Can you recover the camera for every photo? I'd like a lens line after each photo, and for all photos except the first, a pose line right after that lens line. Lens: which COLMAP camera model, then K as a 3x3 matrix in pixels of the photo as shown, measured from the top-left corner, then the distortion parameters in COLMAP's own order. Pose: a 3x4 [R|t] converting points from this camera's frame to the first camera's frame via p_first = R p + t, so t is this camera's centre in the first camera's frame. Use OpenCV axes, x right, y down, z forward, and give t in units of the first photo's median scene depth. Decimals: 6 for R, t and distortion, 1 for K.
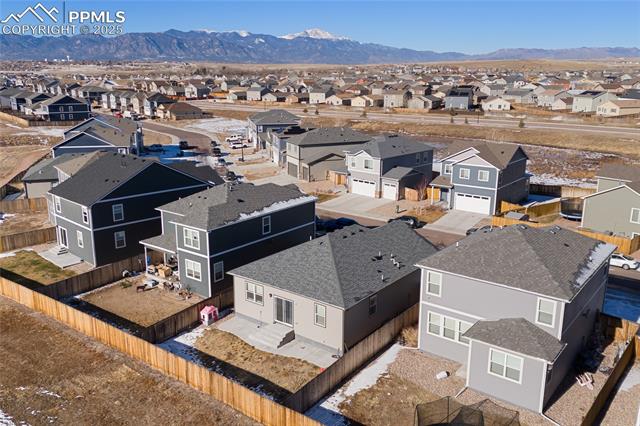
lens RADIAL K [[543.4, 0, 317.8], [0, 543.4, 213.9], [0, 0, 1]] dist [0.134125, -0.214772]
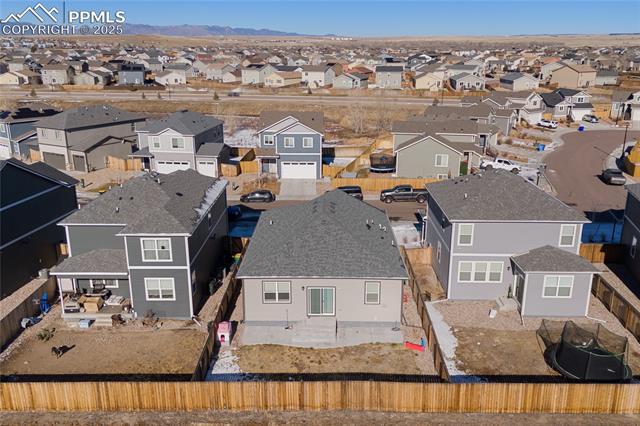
lens RADIAL K [[543.4, 0, 317.8], [0, 543.4, 213.9], [0, 0, 1]] dist [0.134125, -0.214772]
pose [[0.799640, -0.175064, 0.574394, -0.322144], [0.151208, 0.984439, 0.089534, -0.026542], [-0.581130, 0.015258, 0.813668, 0.152959]]
